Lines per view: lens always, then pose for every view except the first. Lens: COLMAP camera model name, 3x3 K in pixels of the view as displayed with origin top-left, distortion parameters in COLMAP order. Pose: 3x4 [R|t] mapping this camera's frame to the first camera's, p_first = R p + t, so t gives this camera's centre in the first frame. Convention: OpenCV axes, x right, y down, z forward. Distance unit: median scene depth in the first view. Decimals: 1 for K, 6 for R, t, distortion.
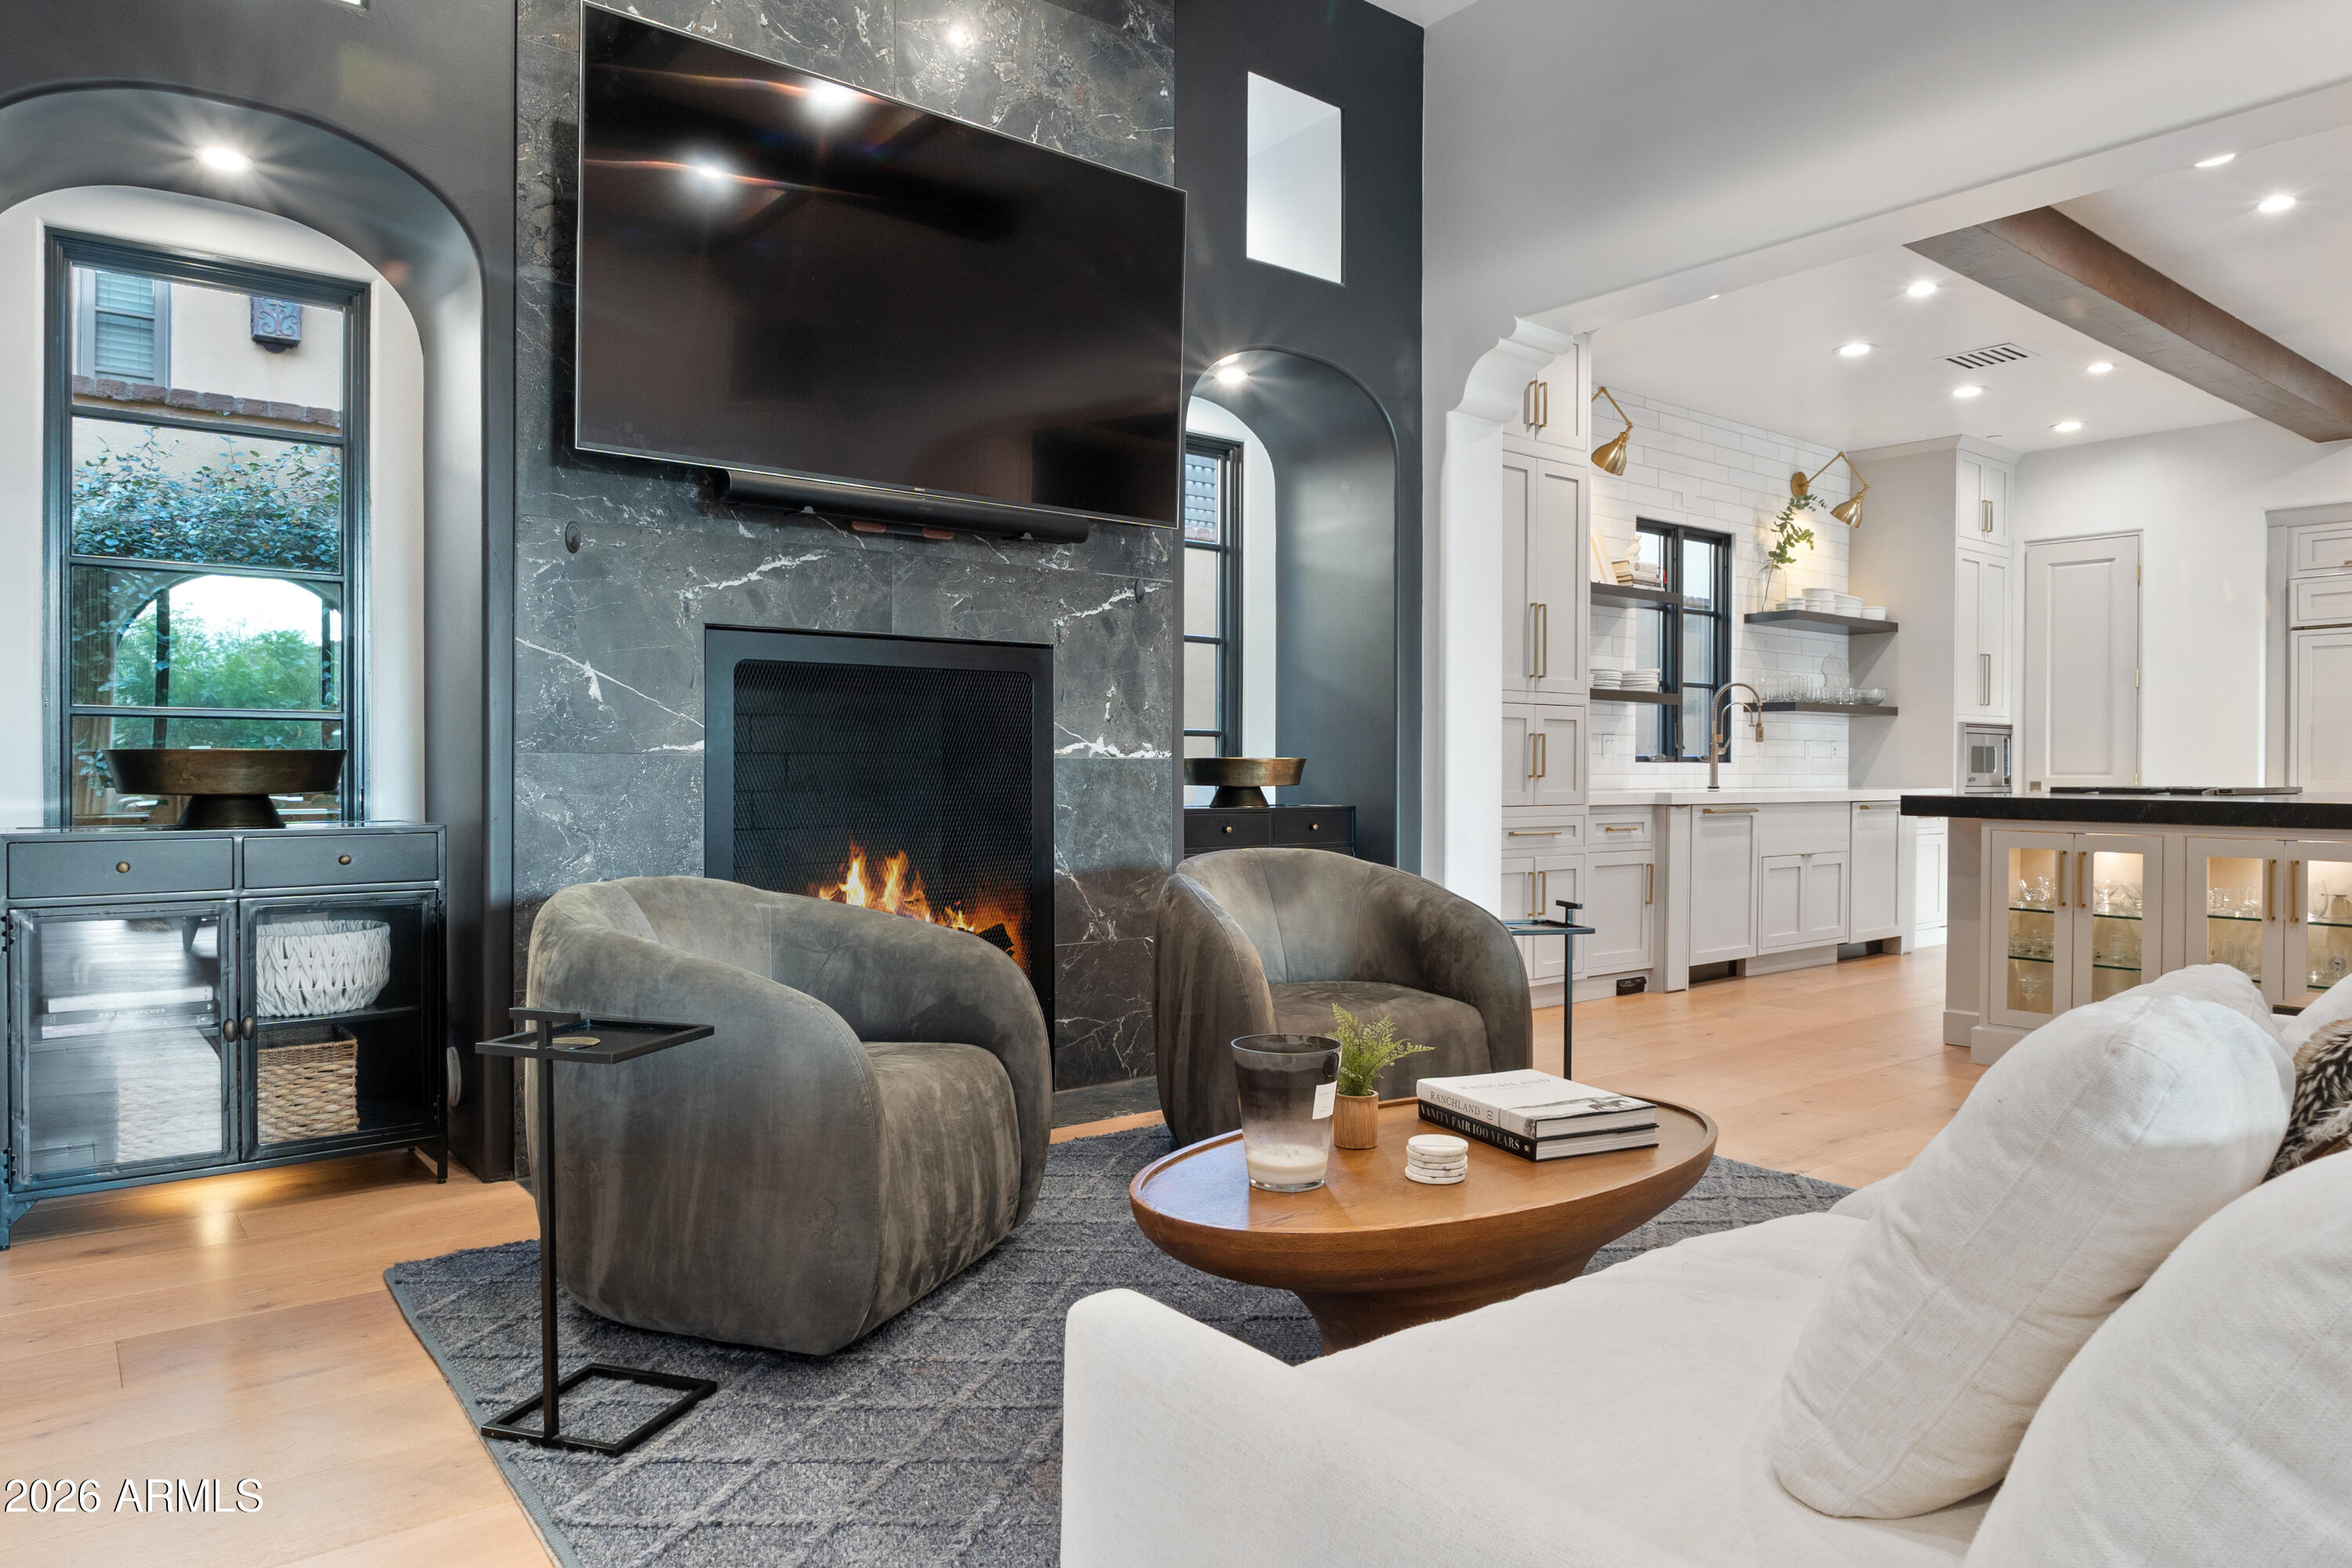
lens RADIAL K [[1443.6, 0, 1176.0], [0, 1443.6, 784.0], [0, 0, 1]] dist [-0.000136, -0.023140]
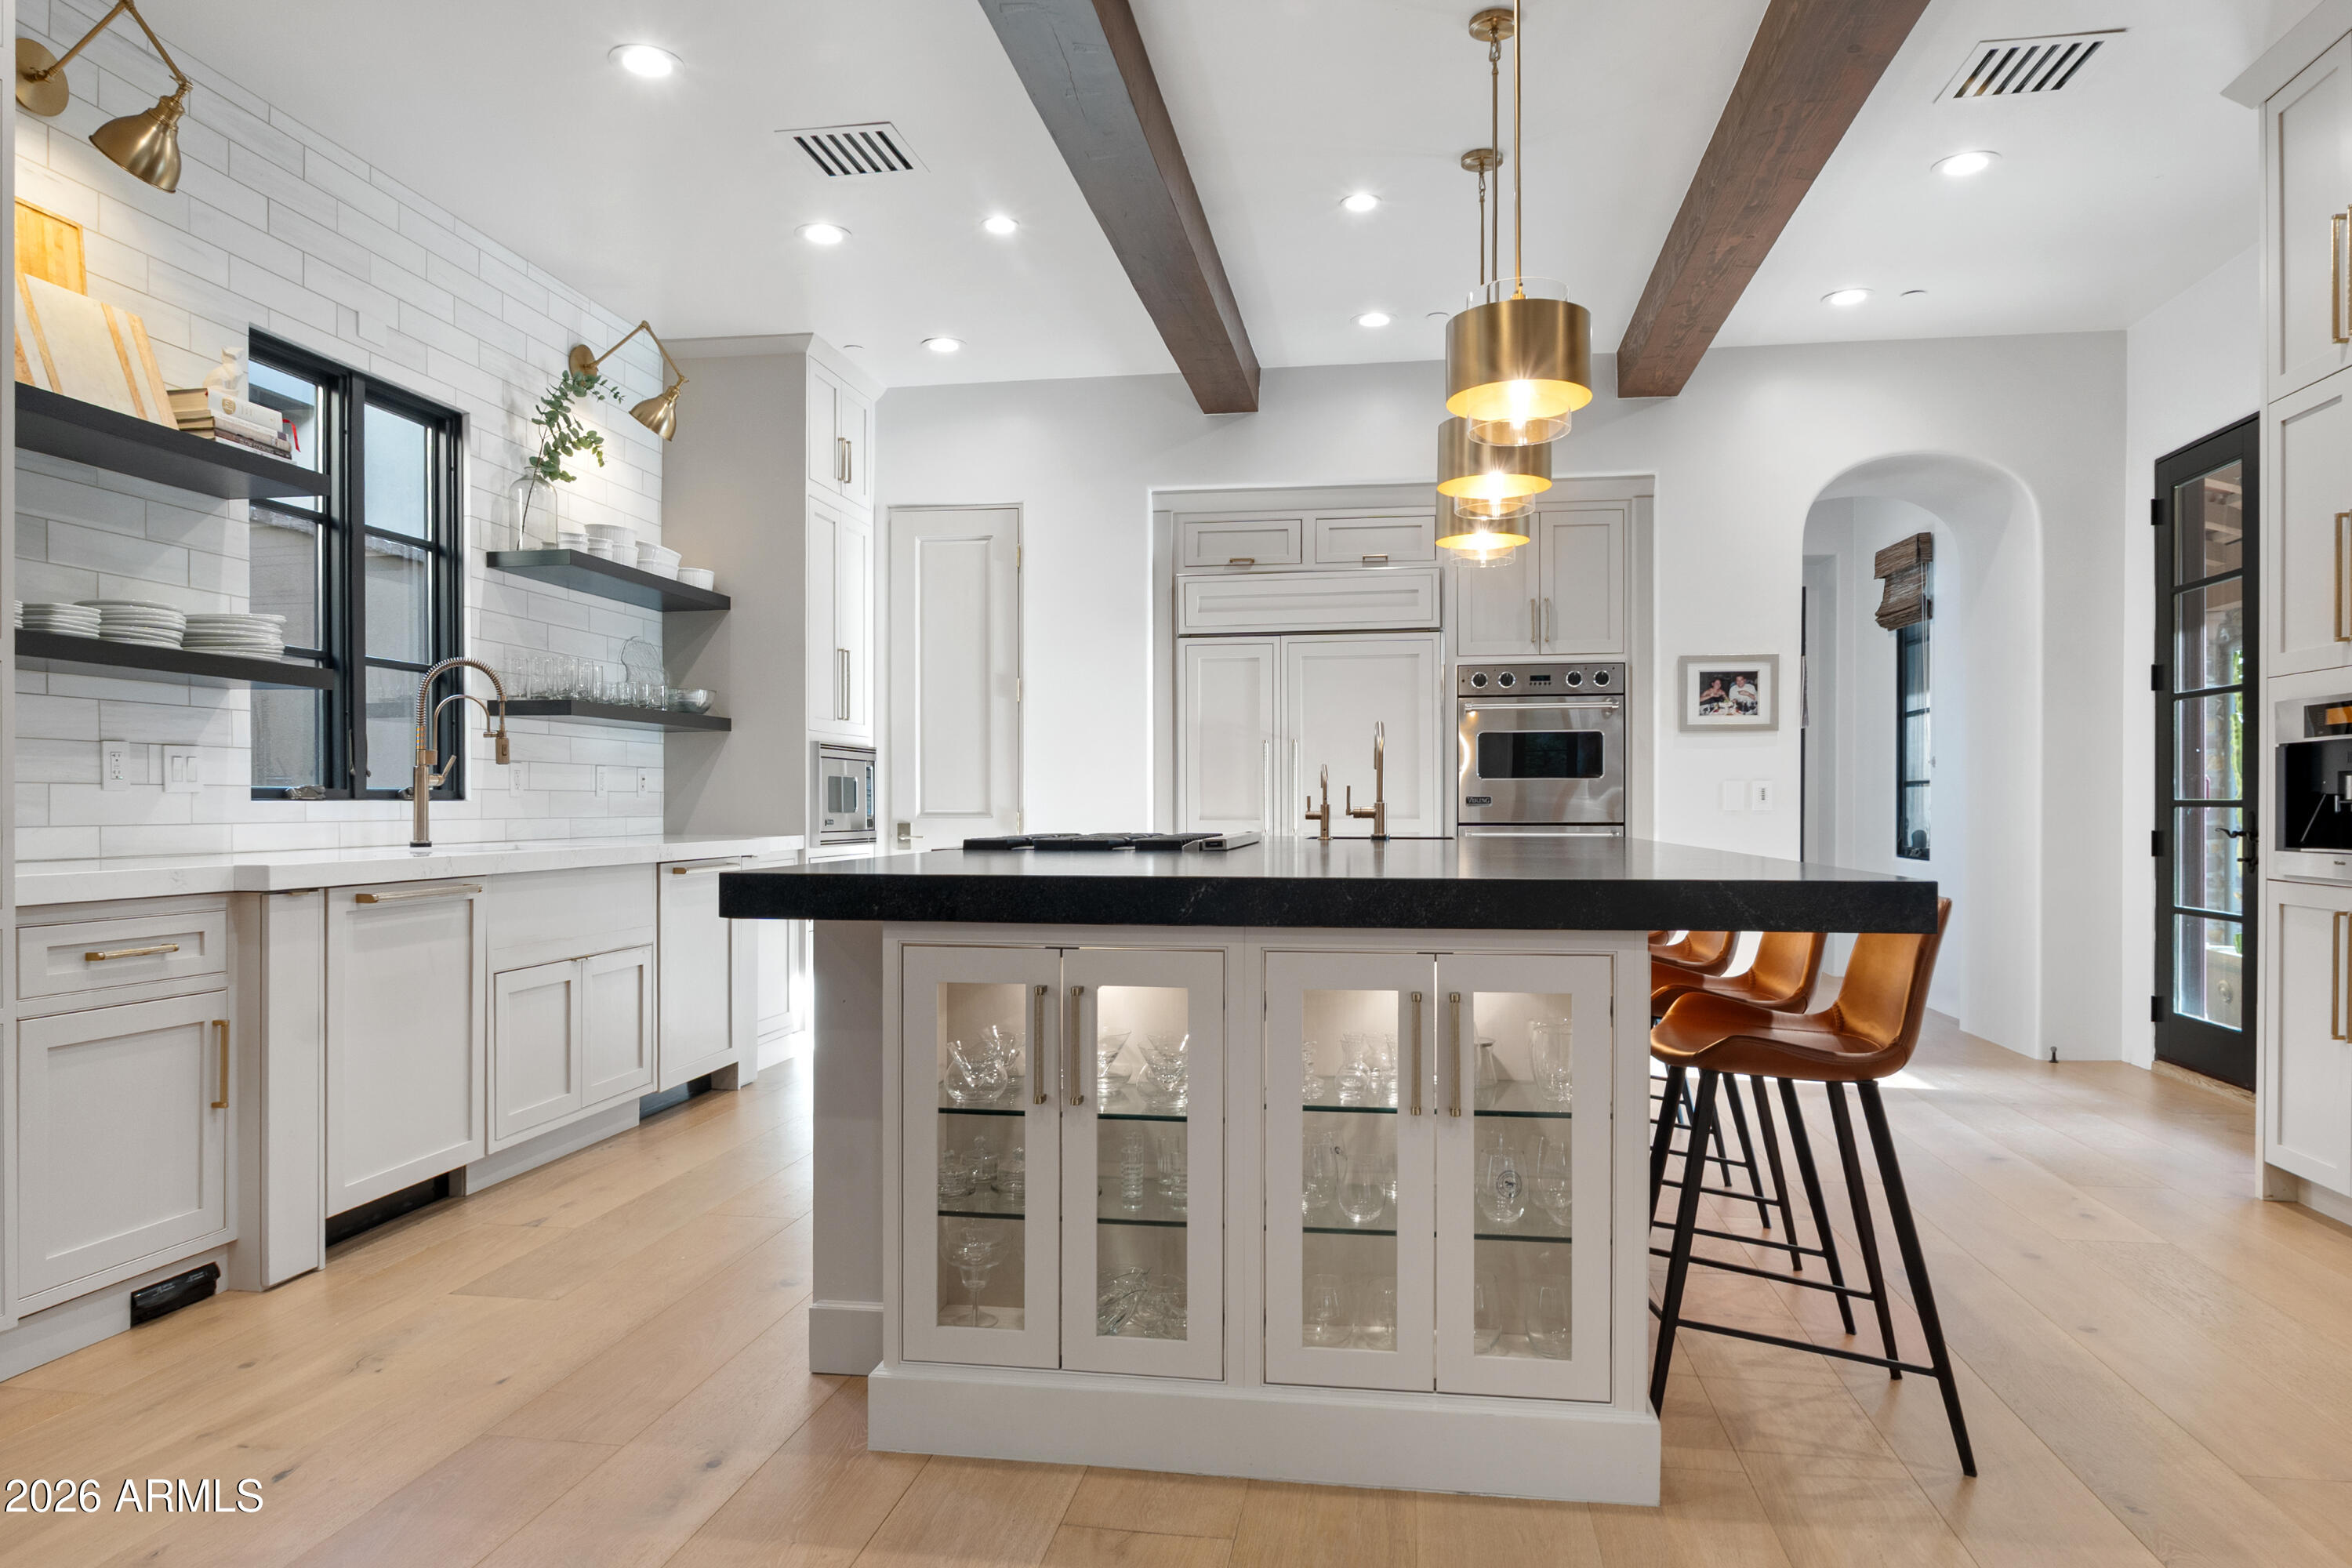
lens RADIAL K [[1483.8, 0, 1177.0], [0, 1483.8, 797.9], [0, 0, 1]] dist [-0.001683, -0.001417]
pose [[0.731899, -0.002621, 0.681408, 0.288703], [0.012757, 0.999870, -0.009857, -0.009265], [-0.681293, 0.015907, 0.731838, 0.558751]]
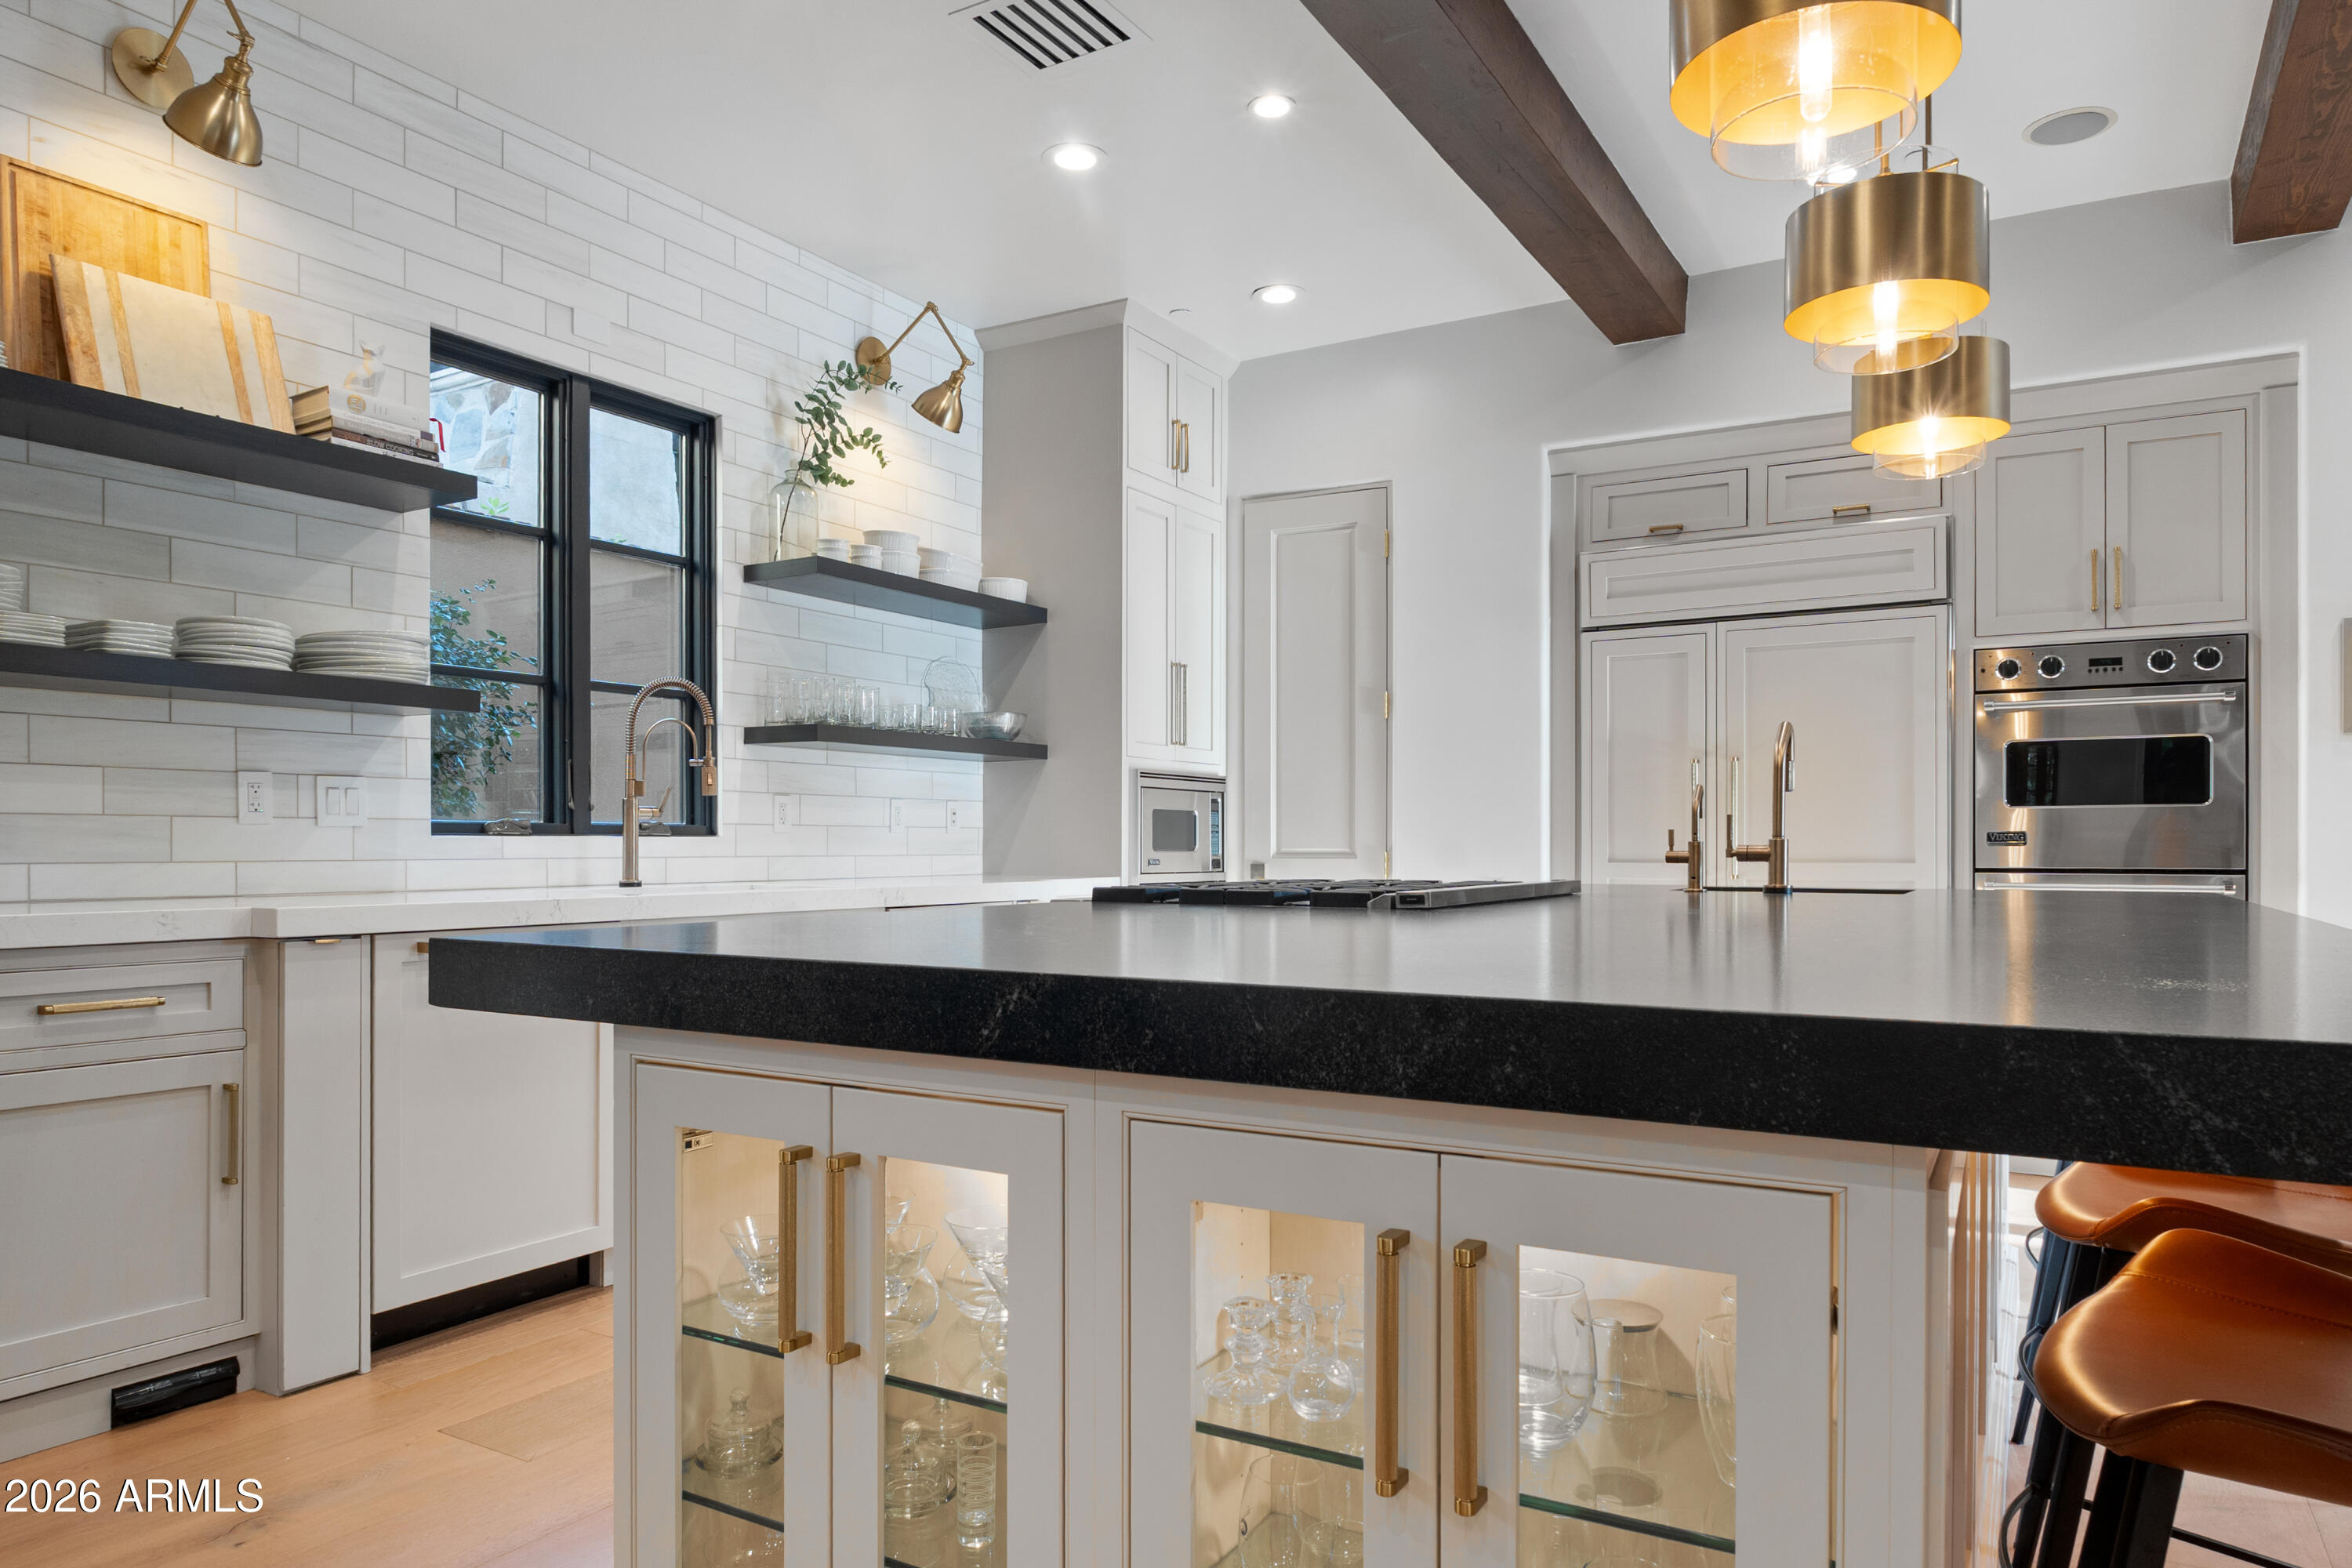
lens RADIAL K [[1491.8, 0, 1172.0], [0, 1491.8, 841.7], [0, 0, 1]] dist [-0.008148, -0.003567]
pose [[0.931542, -0.003494, 0.363618, 0.531989], [0.007998, 0.999909, -0.010881, -0.007860], [-0.363547, 0.013044, 0.931485, 0.648135]]
